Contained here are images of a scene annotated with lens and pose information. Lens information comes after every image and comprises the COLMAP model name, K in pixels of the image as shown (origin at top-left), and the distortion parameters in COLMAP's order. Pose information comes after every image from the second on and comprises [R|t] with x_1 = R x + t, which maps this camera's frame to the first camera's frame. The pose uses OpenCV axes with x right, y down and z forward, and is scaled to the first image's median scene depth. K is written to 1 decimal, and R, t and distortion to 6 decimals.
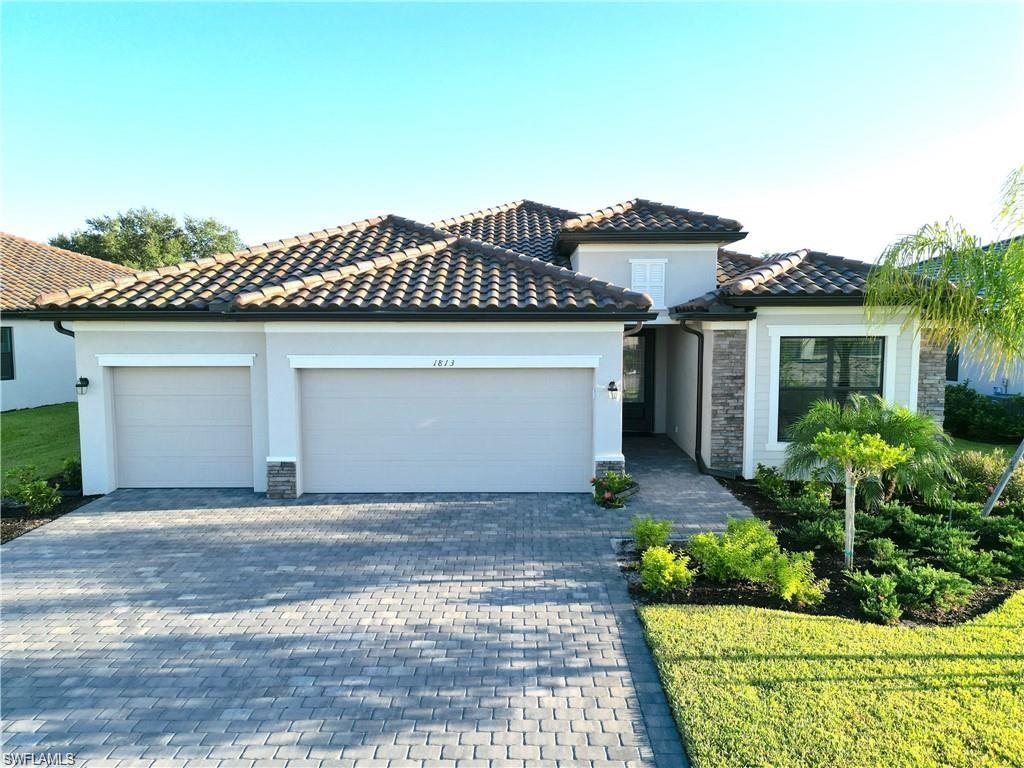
lens RADIAL K [[730.5, 0, 519.8], [0, 730.5, 381.1], [0, 0, 1]] dist [0.071895, -0.071762]
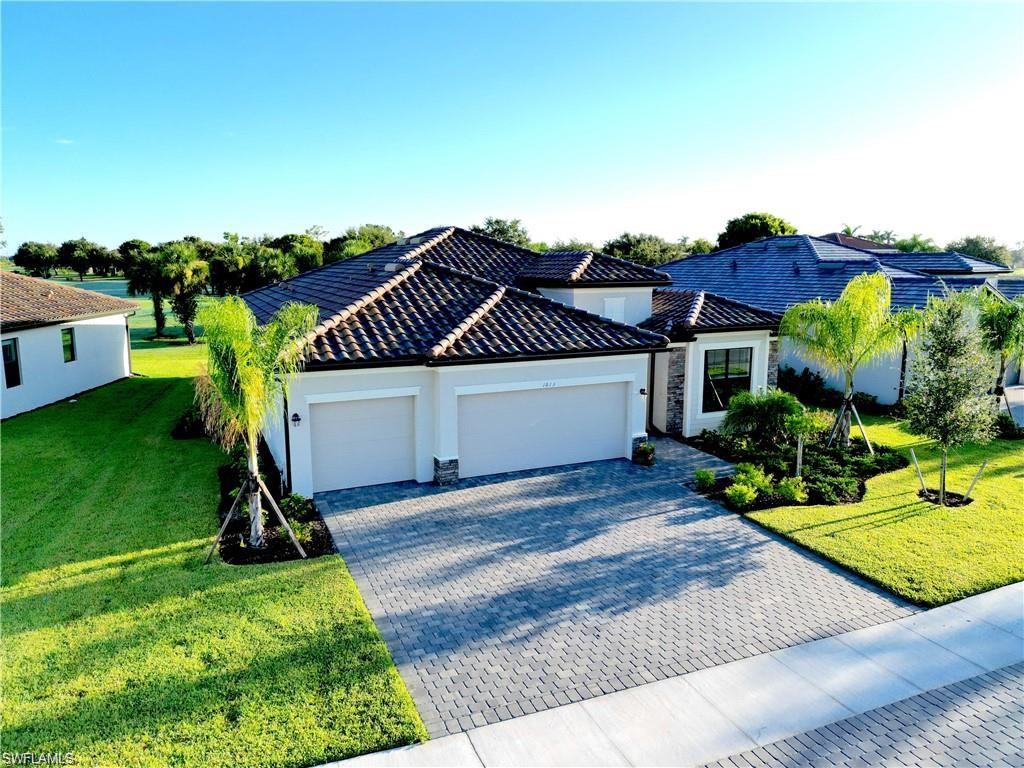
lens RADIAL K [[730.5, 0, 519.8], [0, 730.5, 381.1], [0, 0, 1]] dist [0.071895, -0.071762]
pose [[0.903747, -0.068858, 0.422493, -1.004182], [0.034739, 0.995520, 0.087941, -0.209967], [-0.426655, -0.064800, 0.902090, -0.438297]]
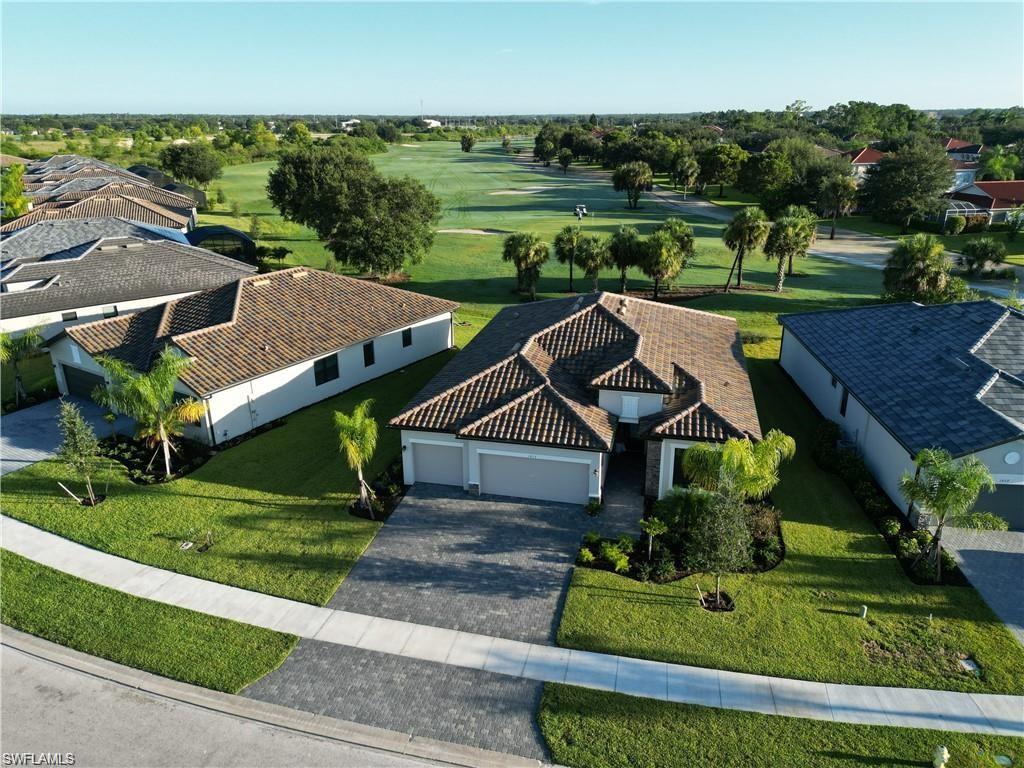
lens RADIAL K [[730.5, 0, 519.8], [0, 730.5, 381.1], [0, 0, 1]] dist [0.071895, -0.071762]
pose [[0.977231, 0.071312, -0.199837, 0.447536], [-0.014978, 0.962664, 0.270285, -1.247567], [0.211650, -0.261138, 0.941813, -1.780236]]
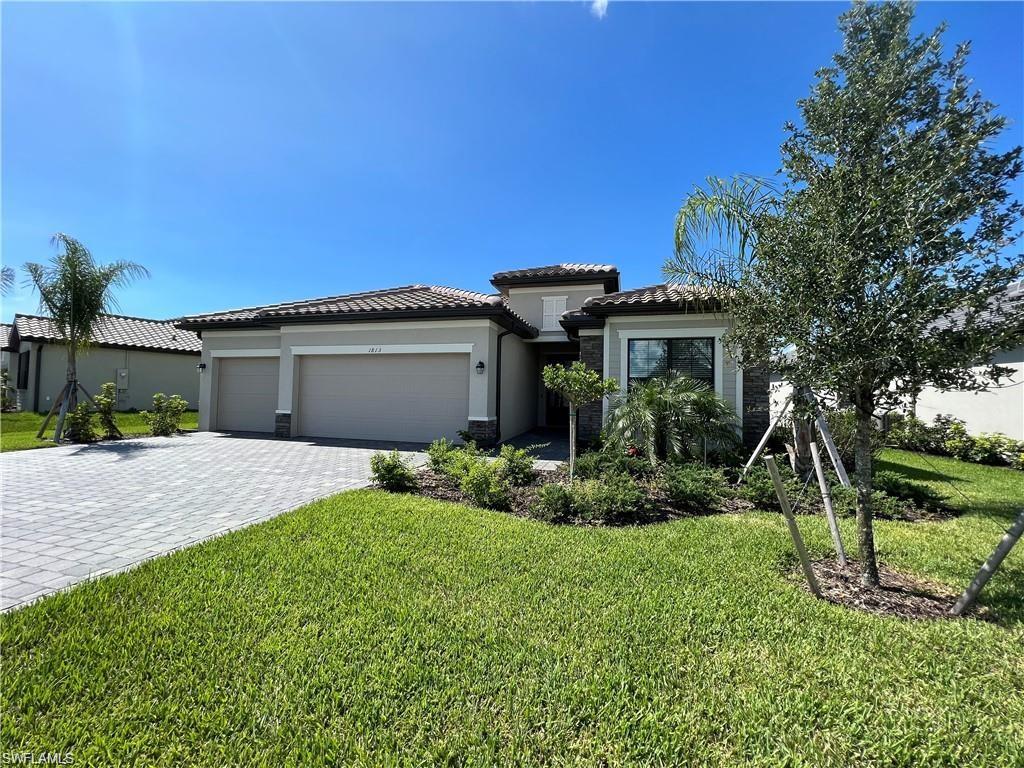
lens RADIAL K [[409.9, 0, 512.0], [0, 409.9, 384.0], [0, 0, 1]] dist [0.000300, 0.000012]
pose [[0.962425, 0.014708, -0.271150, 0.491468], [-0.045452, 0.993171, -0.107454, 0.150630], [0.267718, 0.115741, 0.956520, 0.351243]]
